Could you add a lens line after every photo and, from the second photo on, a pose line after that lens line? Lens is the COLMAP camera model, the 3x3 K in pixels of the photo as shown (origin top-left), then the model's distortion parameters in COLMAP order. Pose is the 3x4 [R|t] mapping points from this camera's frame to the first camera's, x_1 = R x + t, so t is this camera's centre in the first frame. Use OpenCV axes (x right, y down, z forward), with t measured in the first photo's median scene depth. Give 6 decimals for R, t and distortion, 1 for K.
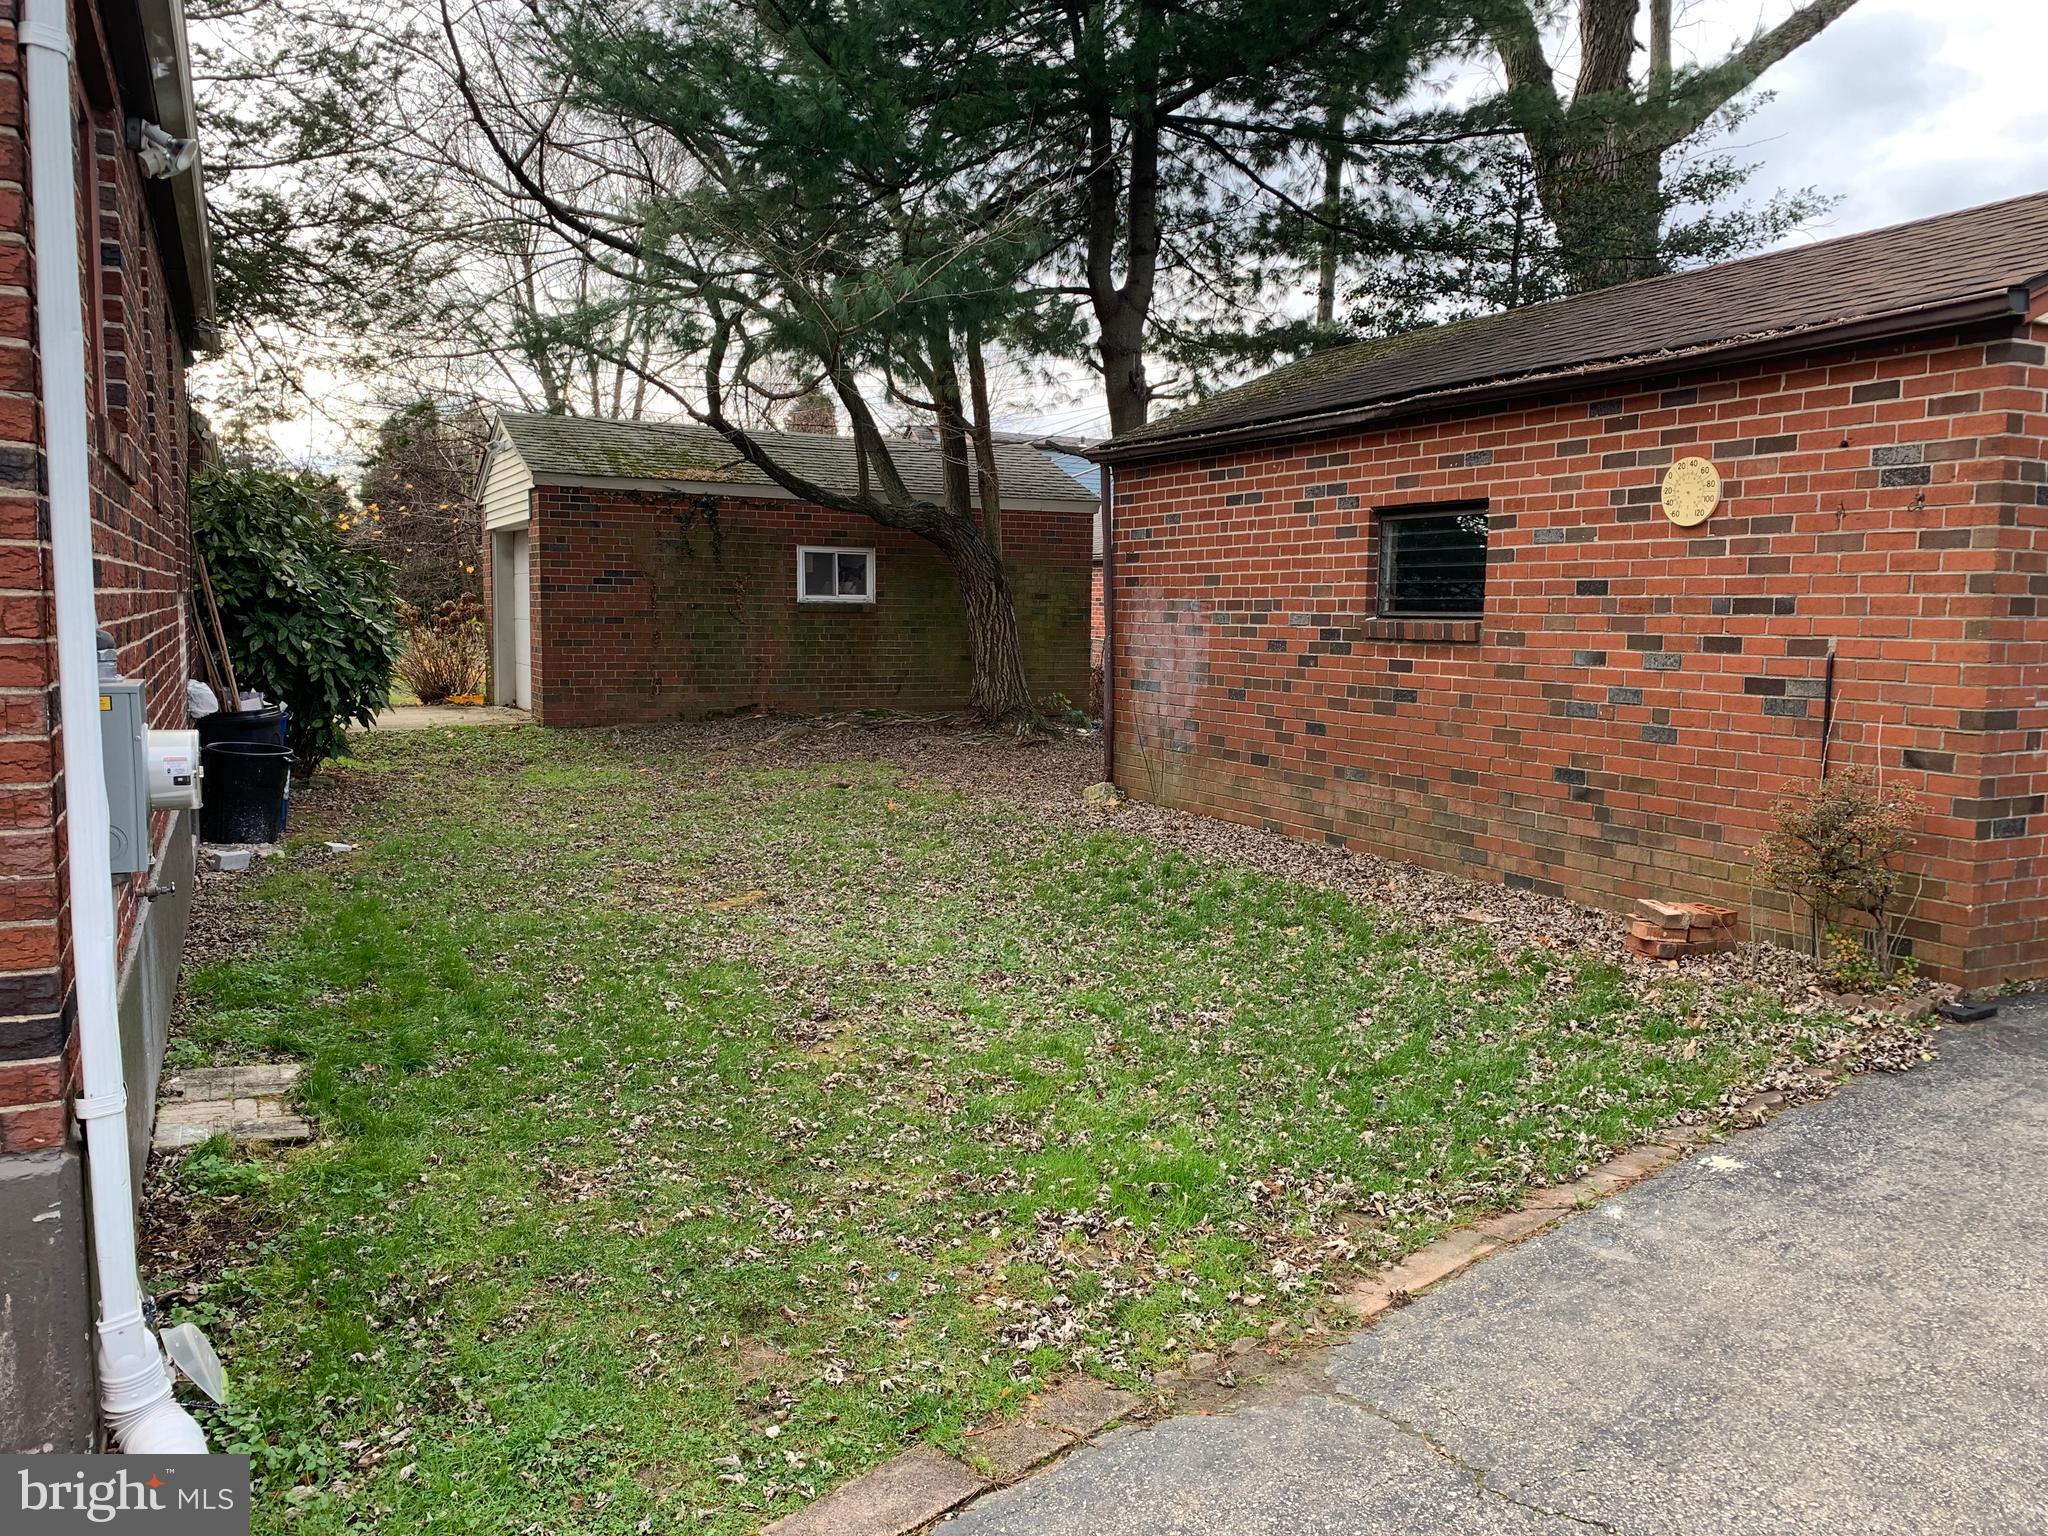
lens RADIAL K [[1548.4, 0, 1011.8], [0, 1548.4, 769.1], [0, 0, 1]] dist [0.050851, -0.063498]
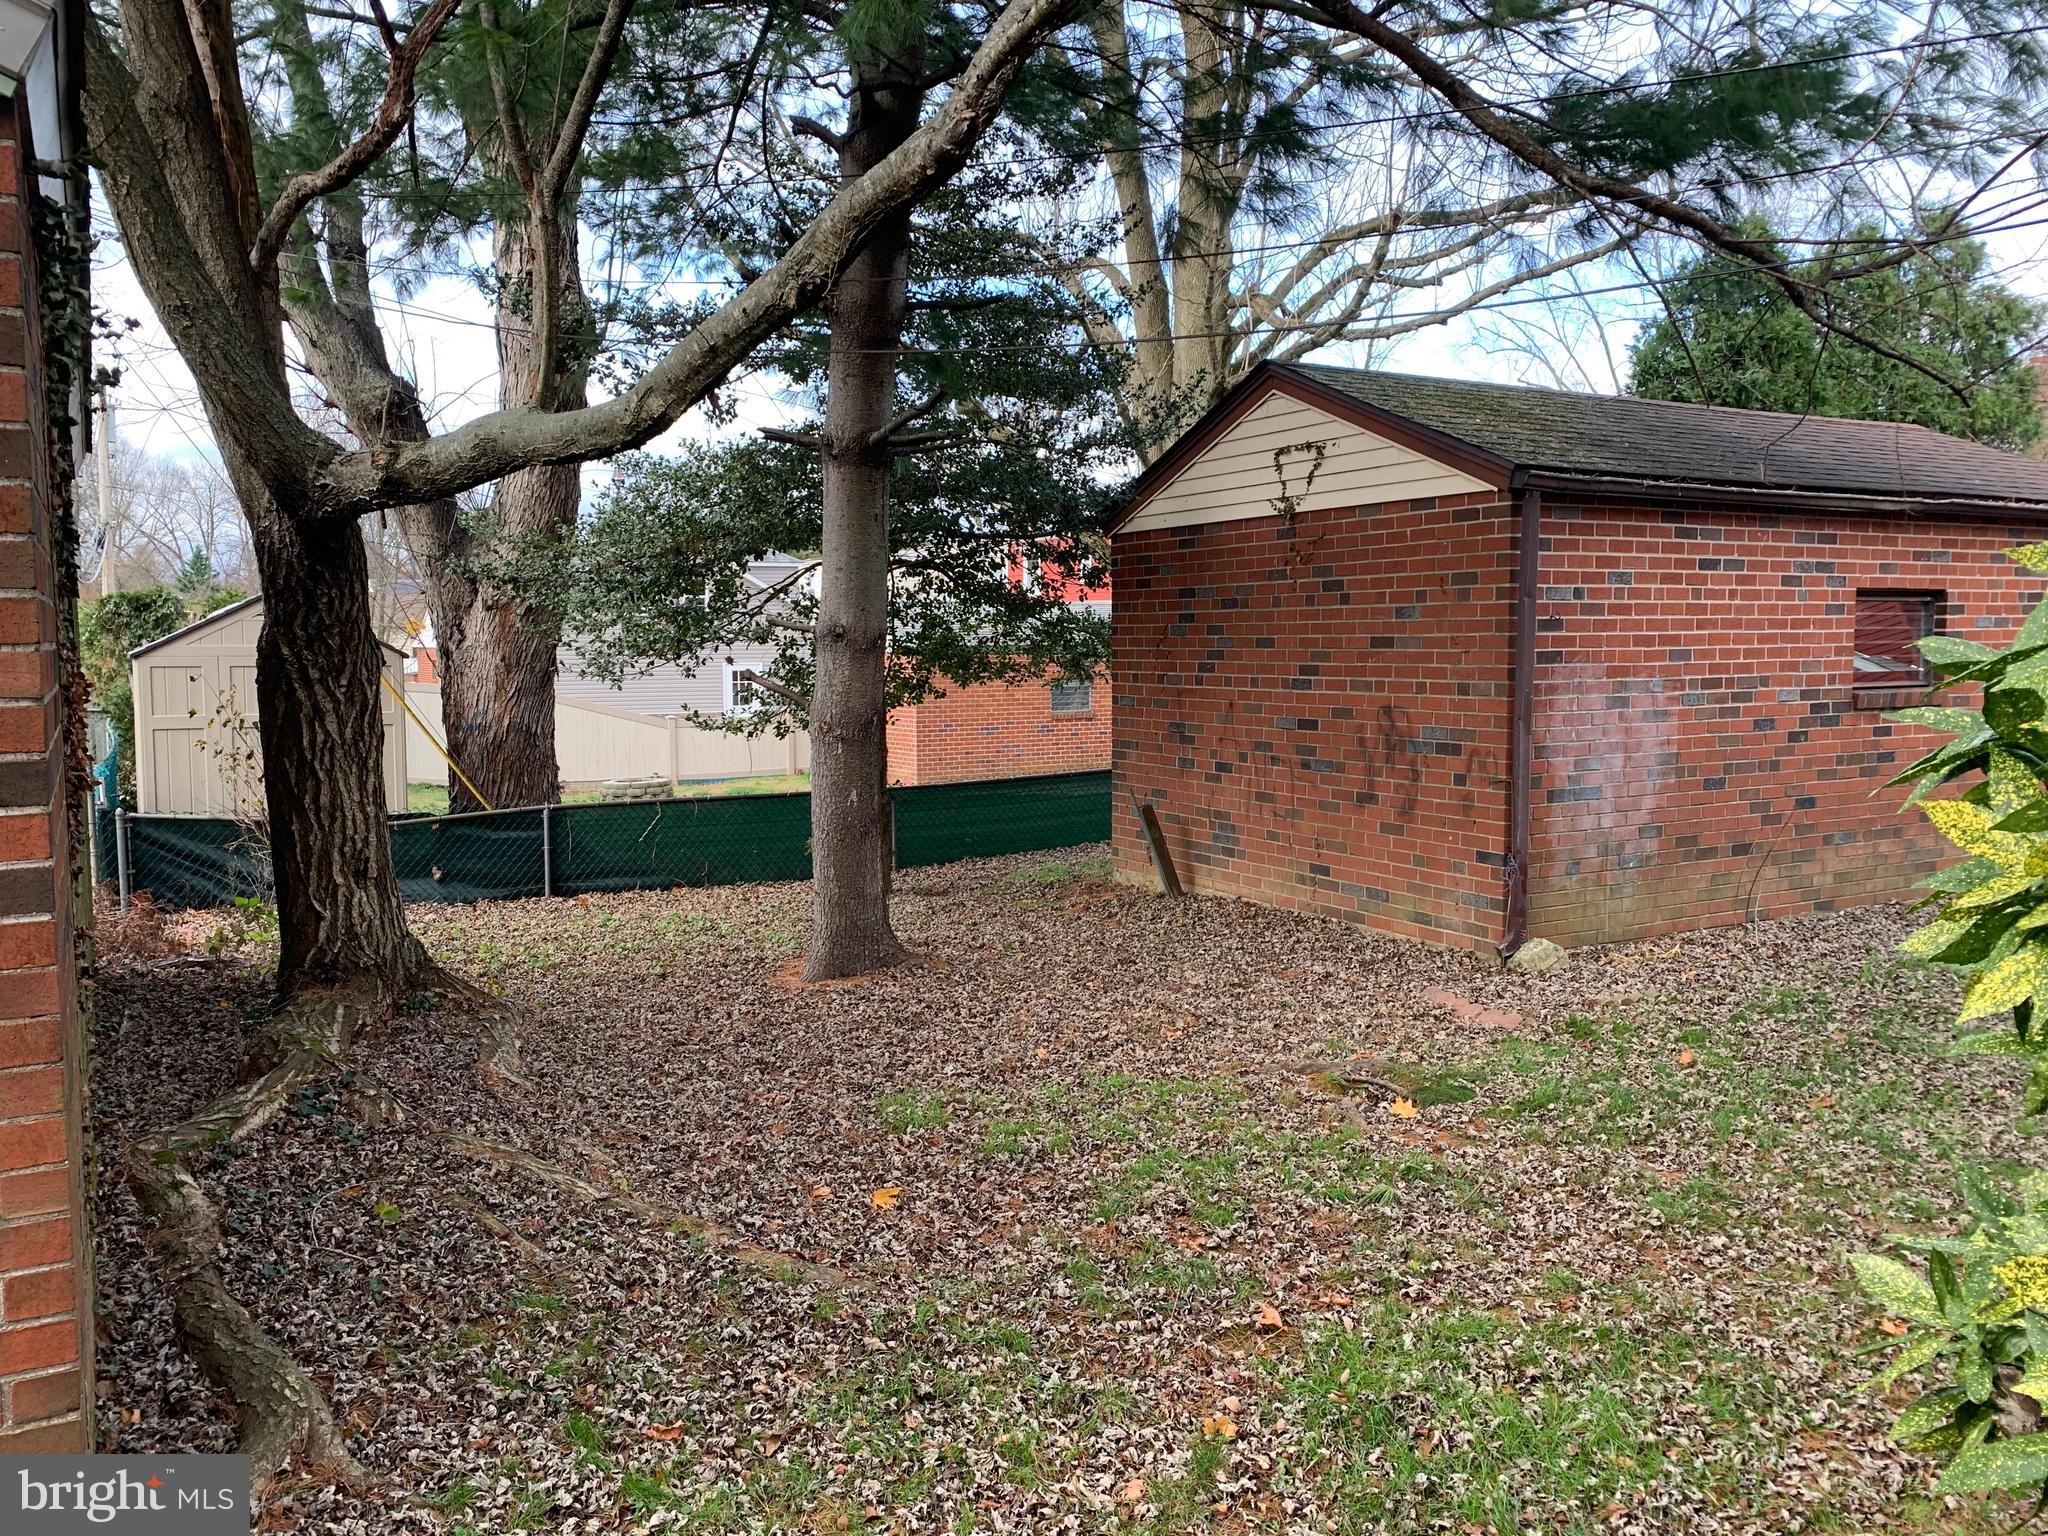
lens RADIAL K [[1548.4, 0, 1024.3], [0, 1548.4, 768.8], [0, 0, 1]] dist [0.050851, -0.063498]
pose [[-0.061640, -0.096353, 0.993437, -0.917560], [0.108973, 0.988730, 0.102657, -0.244631], [-0.992132, 0.114586, -0.050446, 1.836641]]
